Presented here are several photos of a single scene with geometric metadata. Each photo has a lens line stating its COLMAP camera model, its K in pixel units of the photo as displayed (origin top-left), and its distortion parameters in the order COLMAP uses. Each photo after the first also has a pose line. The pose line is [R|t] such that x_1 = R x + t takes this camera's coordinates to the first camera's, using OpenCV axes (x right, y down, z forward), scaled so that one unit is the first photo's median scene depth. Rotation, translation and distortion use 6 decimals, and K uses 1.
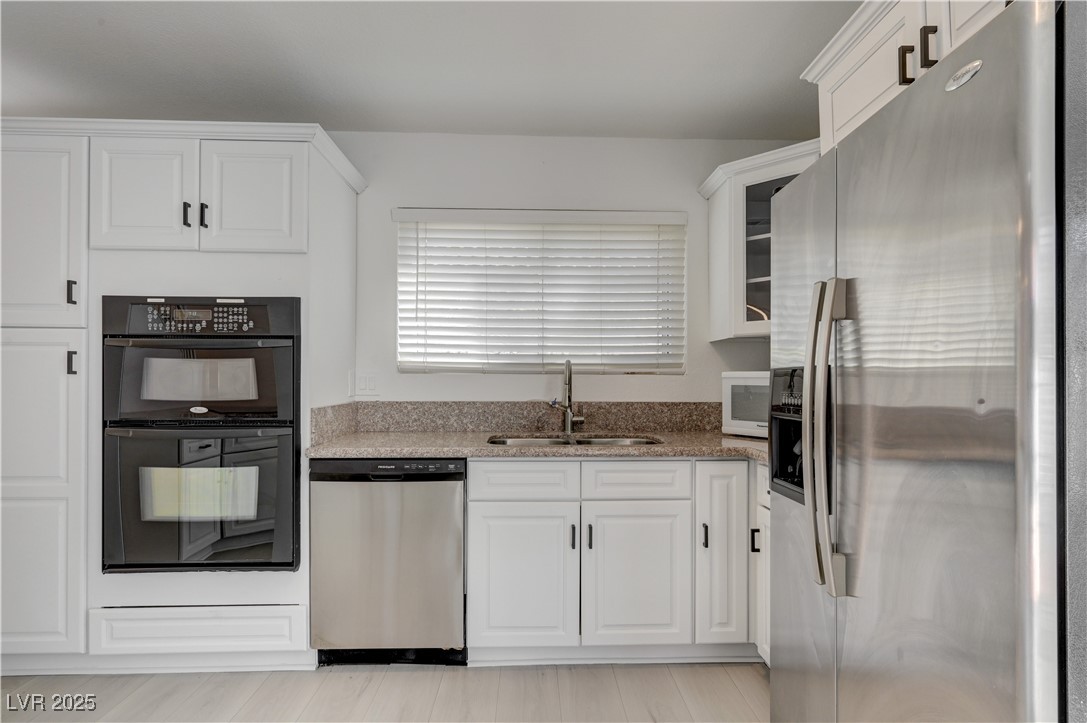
lens RADIAL K [[569.9, 0, 550.2], [0, 569.9, 379.0], [0, 0, 1]] dist [0.002395, 0.000337]
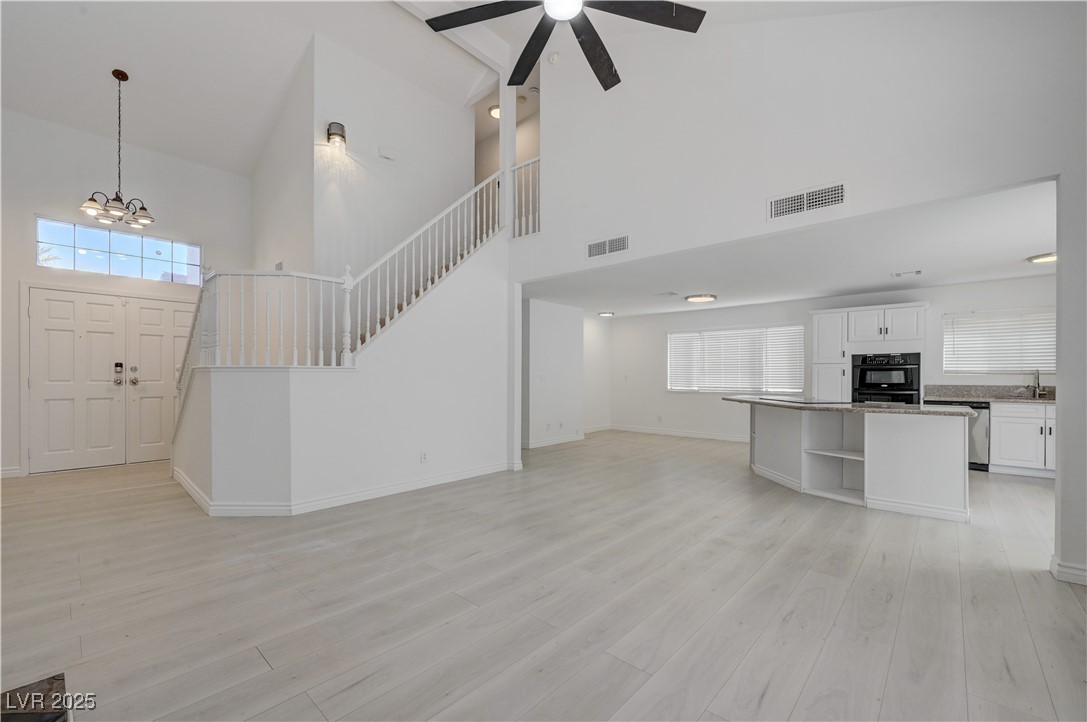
lens RADIAL K [[448.5, 0, 545.5], [0, 448.5, 379.7], [0, 0, 1]] dist [0.000807, 0.000344]
pose [[0.716423, 0.001274, -0.697665, -0.175148], [0.003181, 0.999982, 0.005092, -0.003623], [0.697659, -0.005867, 0.716406, -2.425897]]
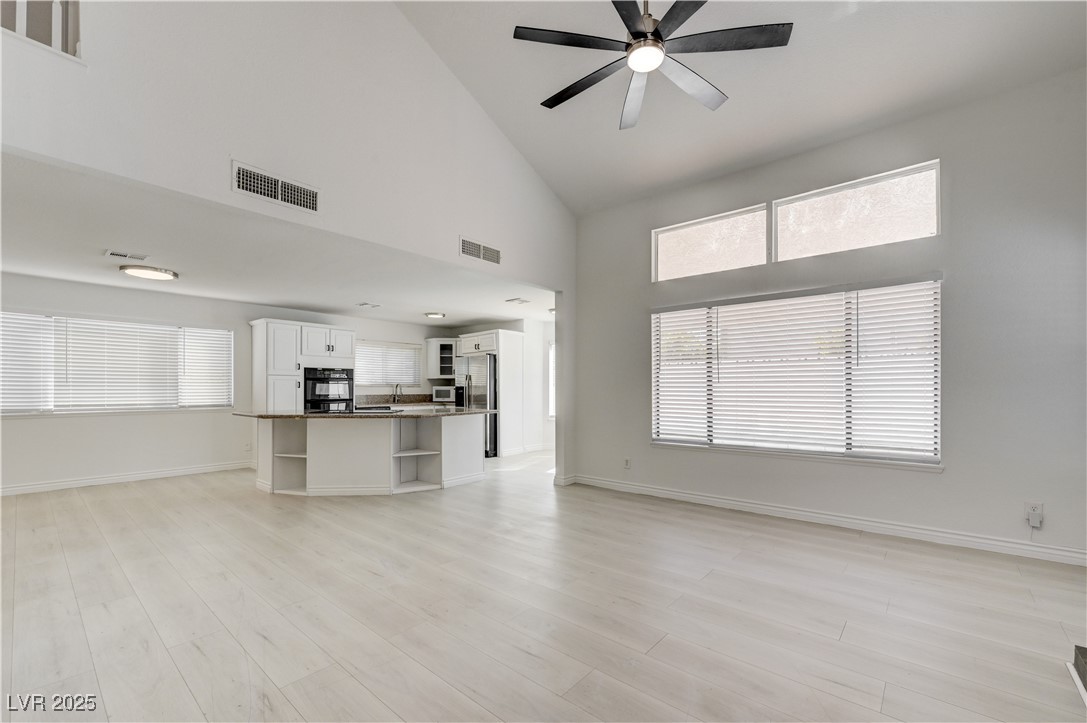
lens RADIAL K [[448.5, 0, 545.5], [0, 448.5, 380.2], [0, 0, 1]] dist [0.000807, 0.000344]
pose [[0.680487, 0.009148, 0.732703, -1.871571], [0.001873, 0.999897, -0.014223, -0.012508], [-0.732757, 0.011051, 0.680400, -2.237556]]
